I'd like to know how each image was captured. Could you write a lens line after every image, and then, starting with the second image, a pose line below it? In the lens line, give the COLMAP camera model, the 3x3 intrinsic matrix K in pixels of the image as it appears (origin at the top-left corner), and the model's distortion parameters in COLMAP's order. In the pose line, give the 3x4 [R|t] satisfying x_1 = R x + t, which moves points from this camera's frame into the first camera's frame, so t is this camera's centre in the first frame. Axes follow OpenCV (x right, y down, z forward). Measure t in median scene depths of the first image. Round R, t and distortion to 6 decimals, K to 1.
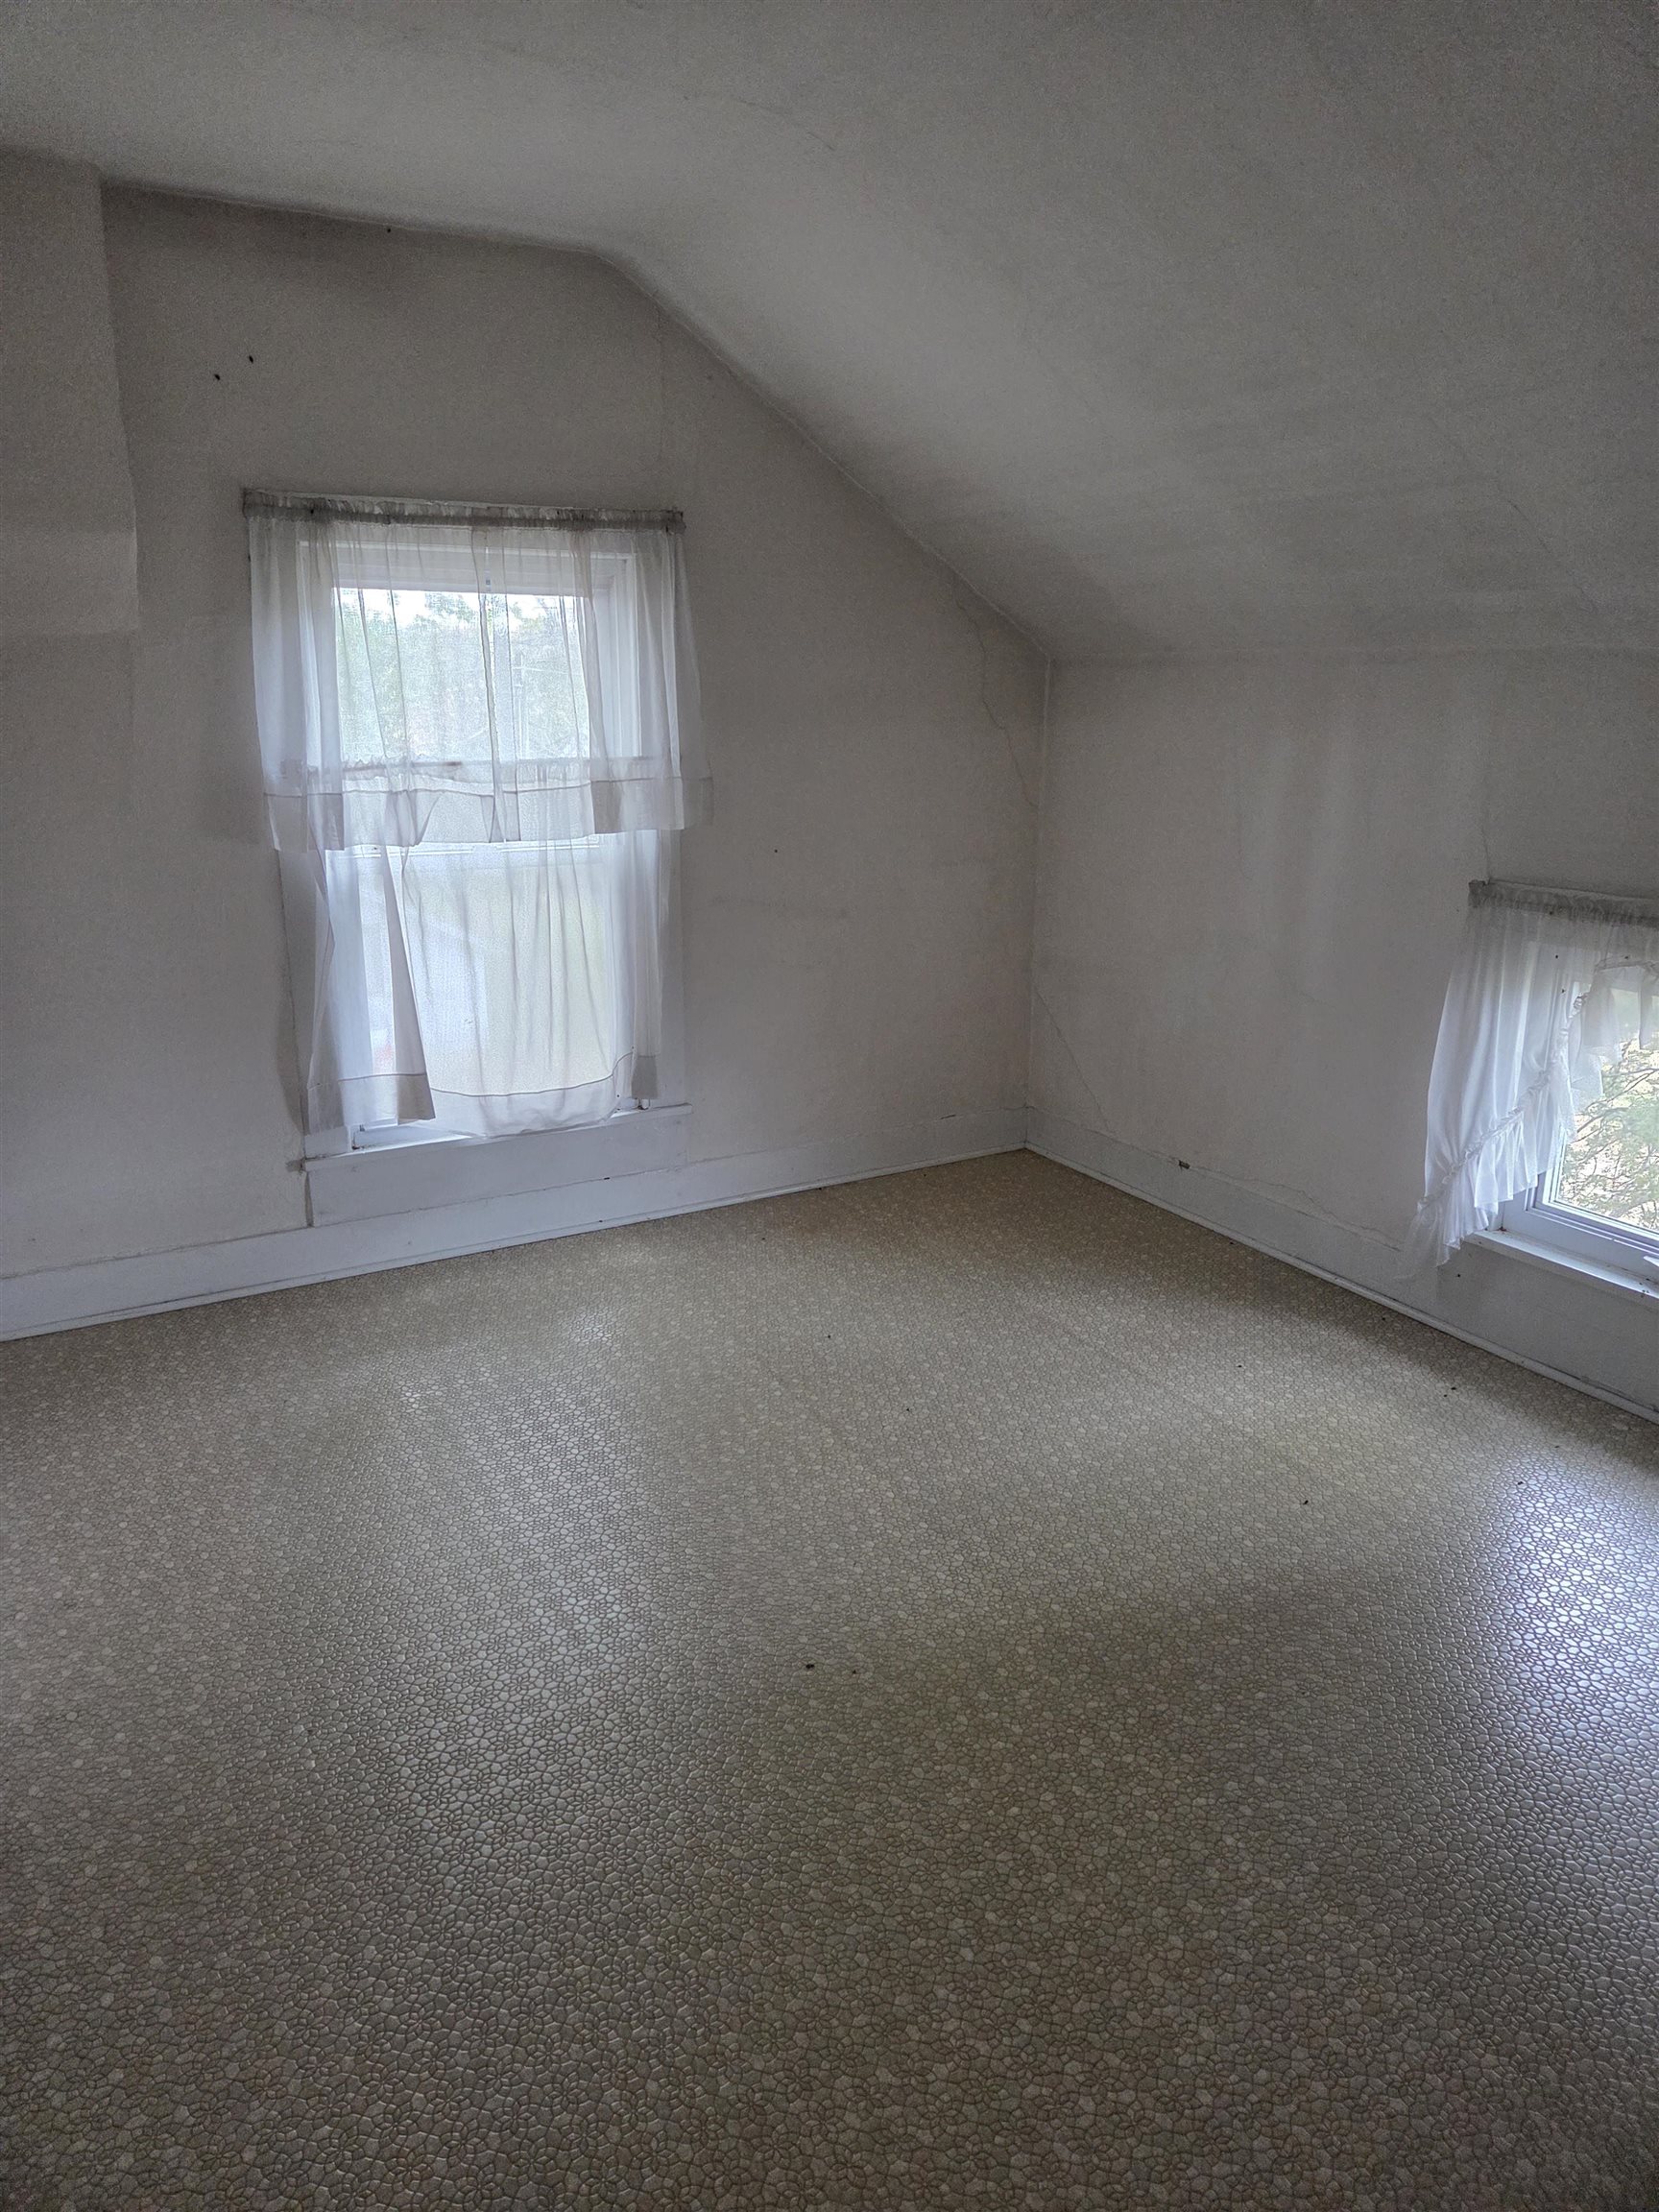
lens RADIAL K [[1471.4, 0, 809.7], [0, 1471.4, 1077.9], [0, 0, 1]] dist [0.078180, -0.088906]
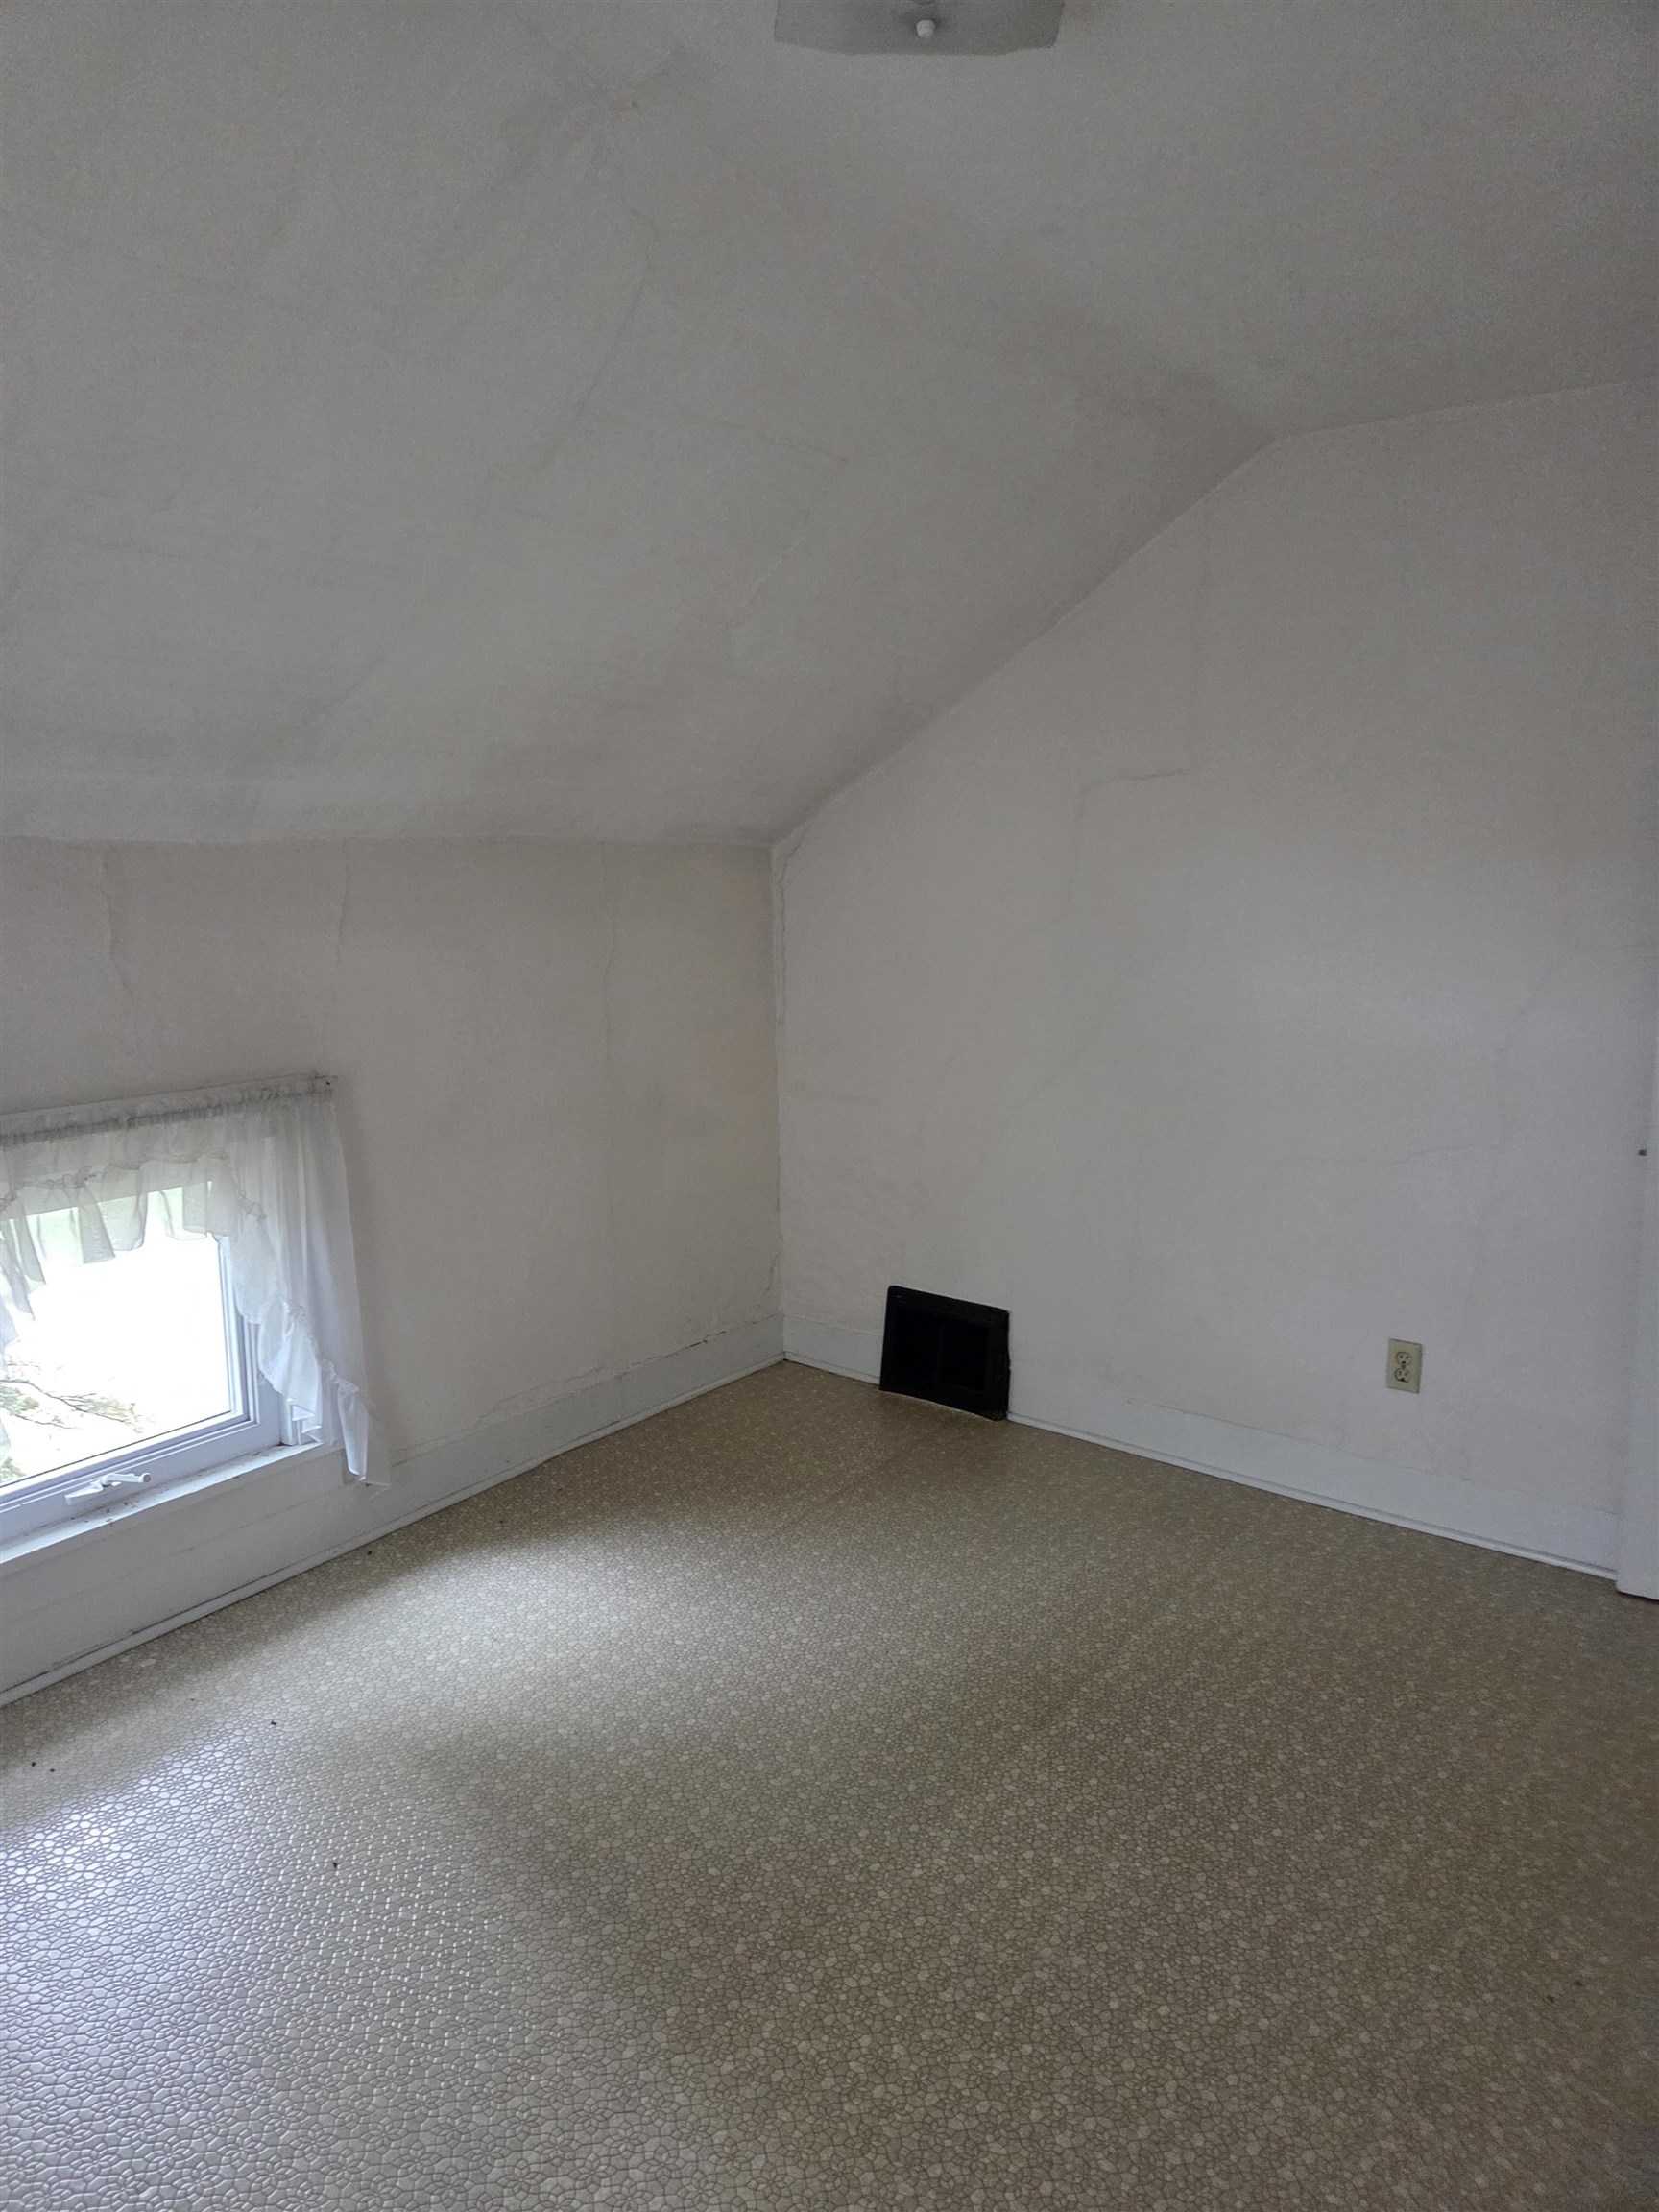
lens RADIAL K [[1471.4, 0, 809.7], [0, 1471.4, 1077.9], [0, 0, 1]] dist [0.078180, -0.088906]
pose [[-0.425109, -0.117900, 0.897431, -0.414176], [0.237689, 0.942144, 0.236367, -0.225519], [-0.873377, 0.313791, -0.372490, 0.860995]]
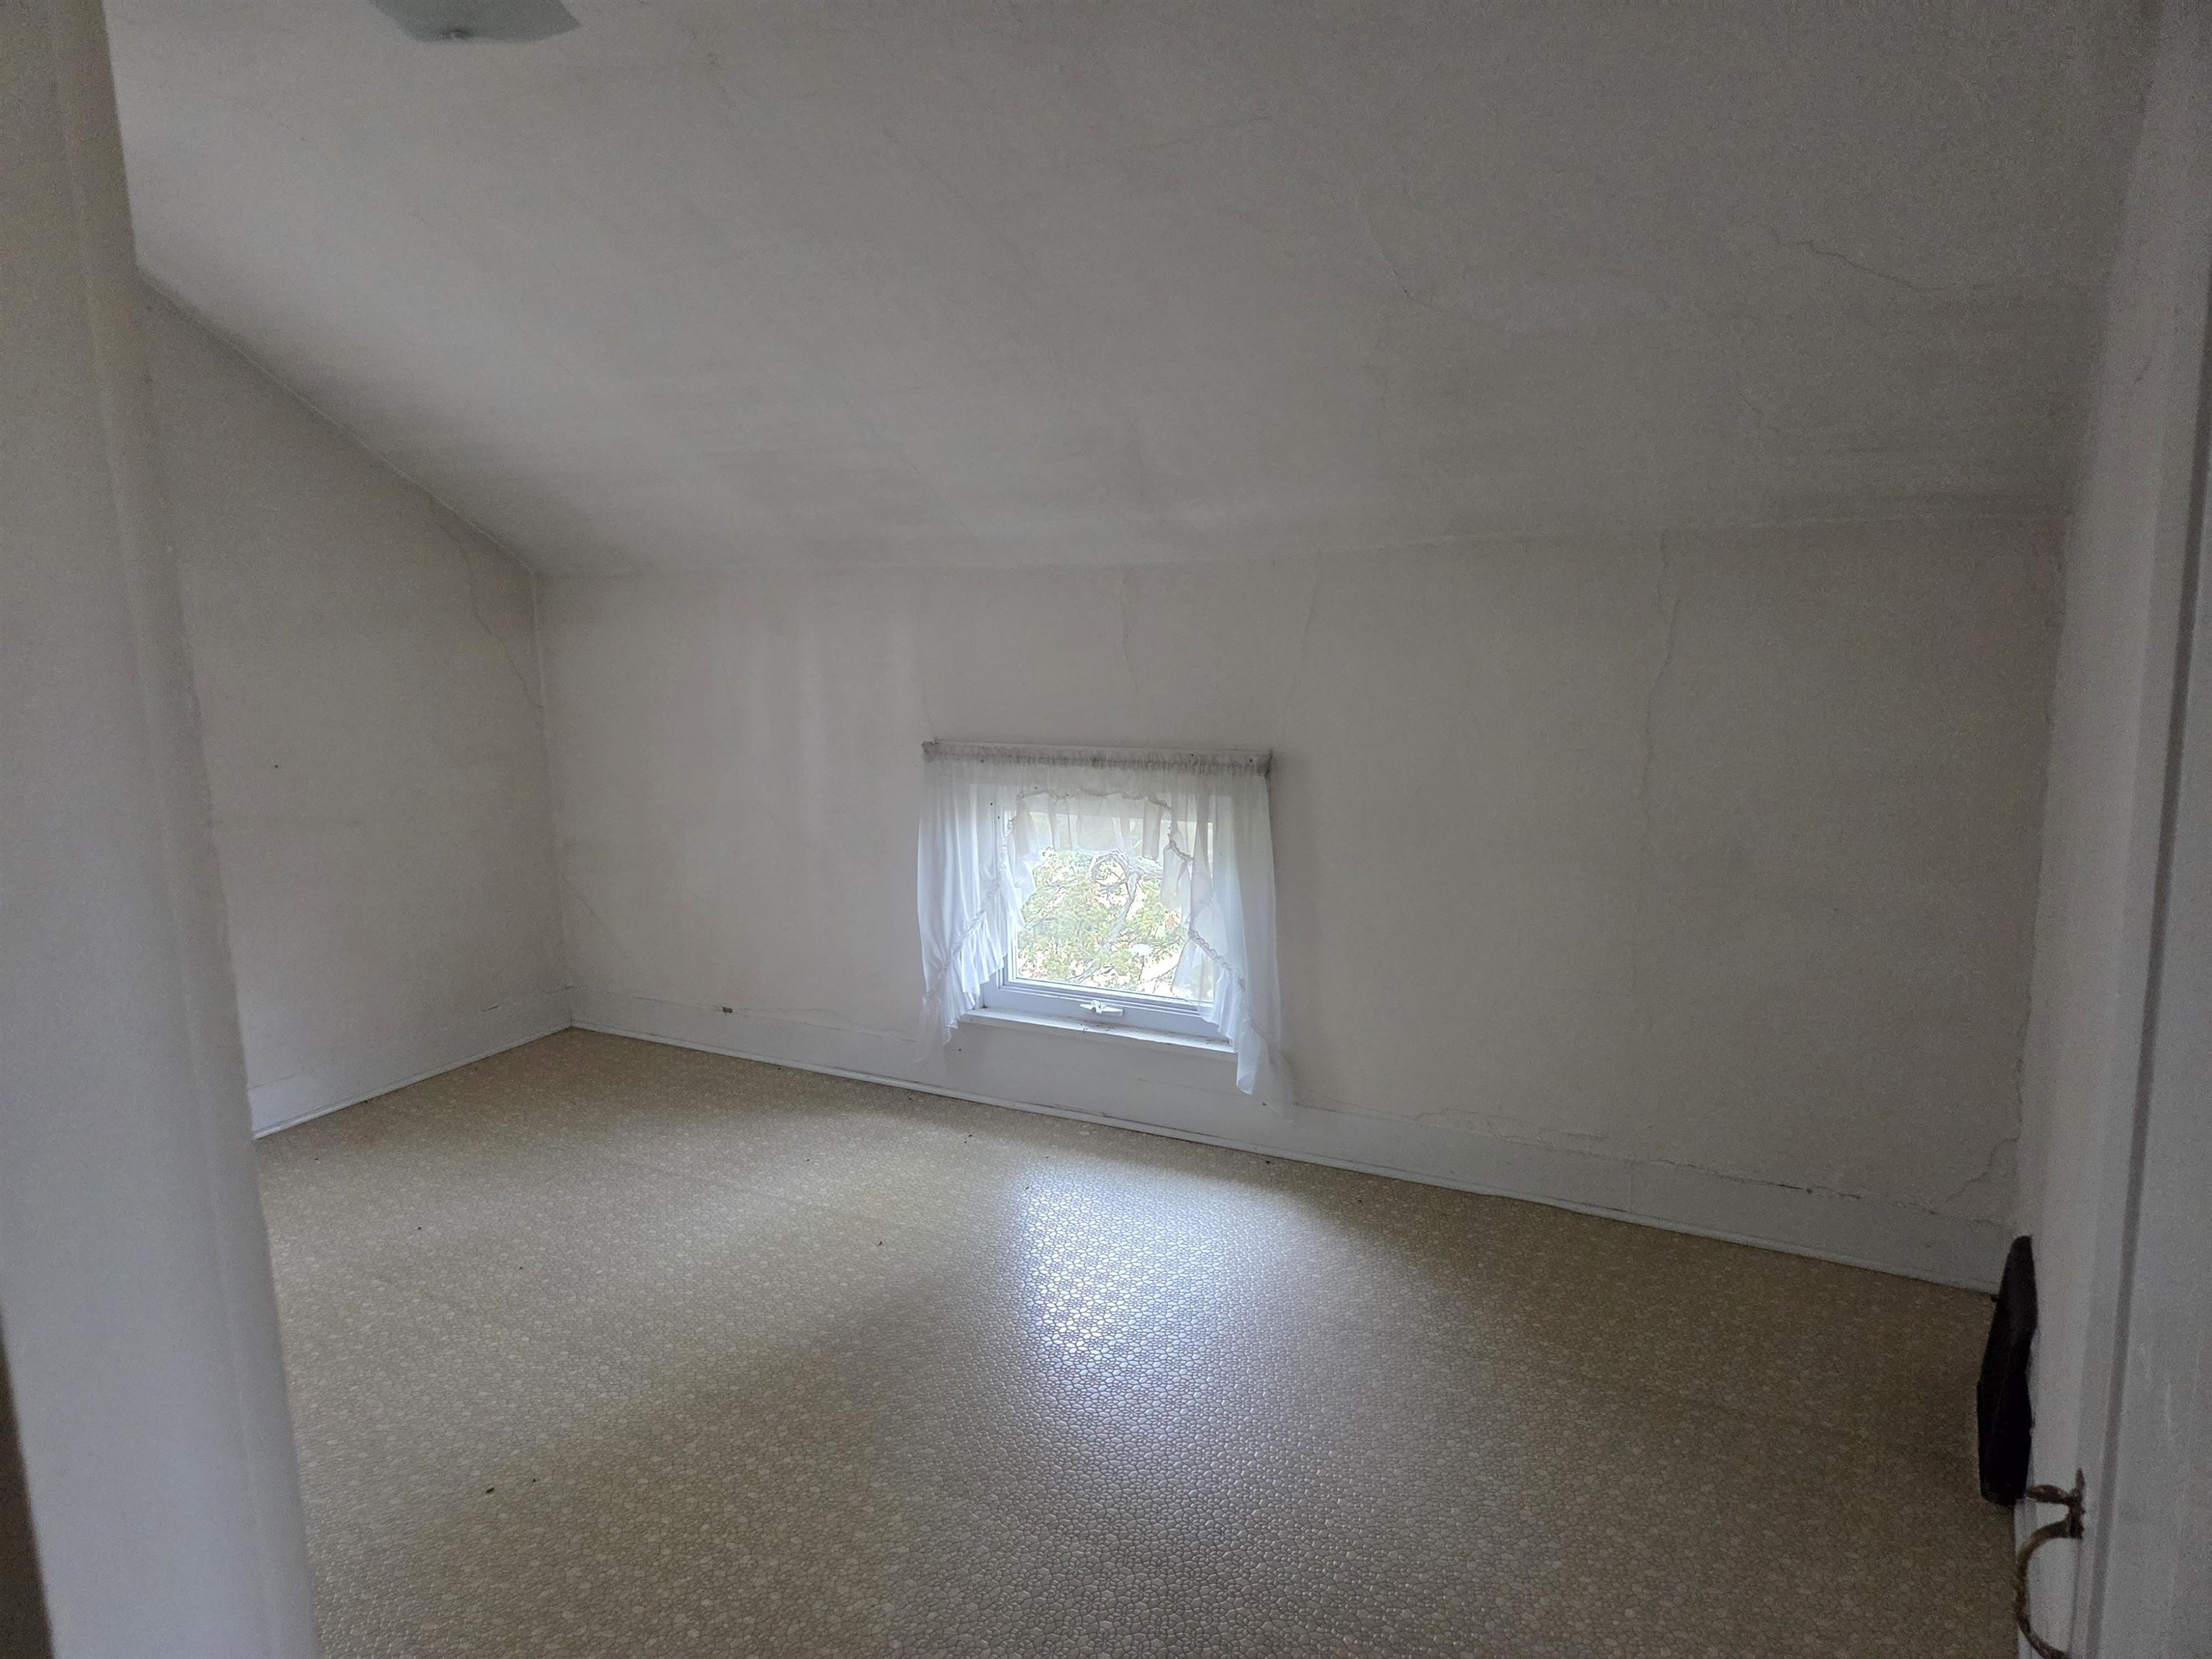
lens RADIAL K [[1482.2, 0, 1106.0], [0, 1482.2, 829.5], [0, 0, 1]] dist [0.029890, -0.000917]
pose [[0.845655, -0.108763, 0.522530, -0.107308], [0.157682, 0.986228, -0.049911, 0.033203], [-0.509905, 0.124601, 0.851159, -0.175880]]
